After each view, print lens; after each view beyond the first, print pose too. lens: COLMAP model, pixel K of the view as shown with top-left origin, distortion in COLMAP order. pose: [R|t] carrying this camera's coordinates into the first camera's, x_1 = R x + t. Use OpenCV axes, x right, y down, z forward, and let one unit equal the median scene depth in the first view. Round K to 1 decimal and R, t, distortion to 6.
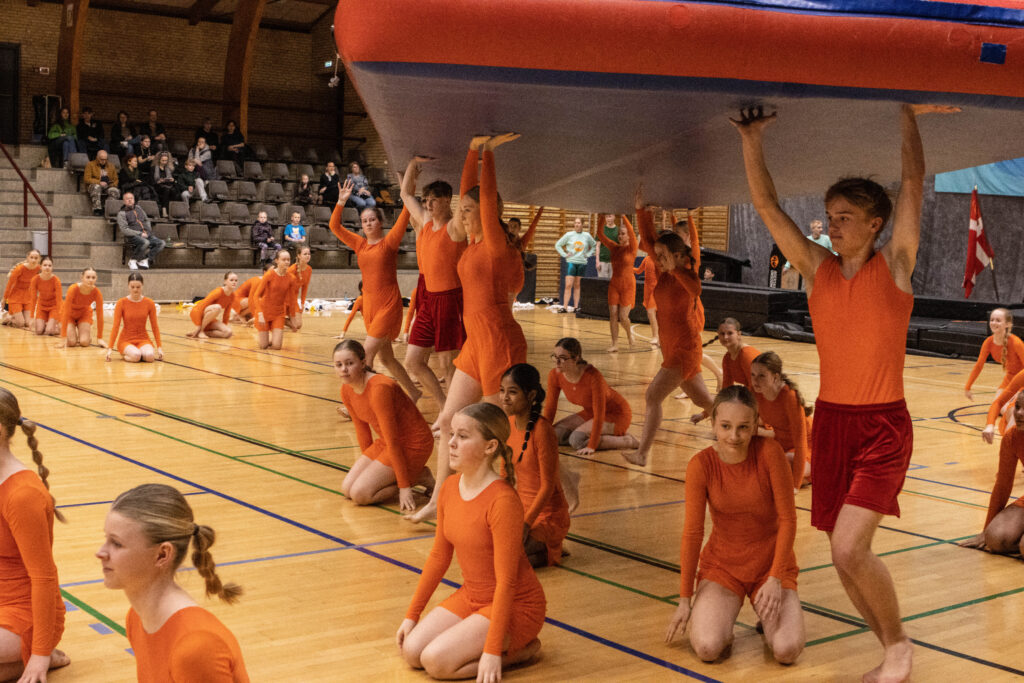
lens RADIAL K [[1424.6, 0, 520.8], [0, 1424.6, 298.6], [0, 0, 1]] dist [-0.105053, 0.000000]
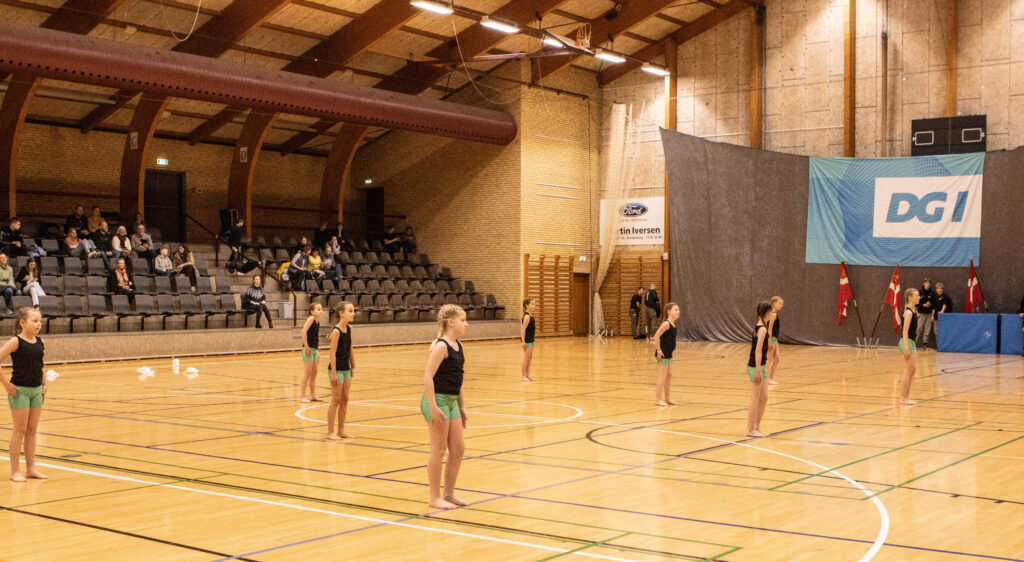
lens RADIAL K [[1244.1, 0, 515.1], [0, 1244.1, 278.6], [0, 0, 1]] dist [0.029353, 0.000000]
pose [[0.968830, -0.025278, 0.246432, -0.337623], [0.038688, 0.998013, -0.049726, 0.002735], [-0.244686, 0.057710, 0.967883, -0.290548]]
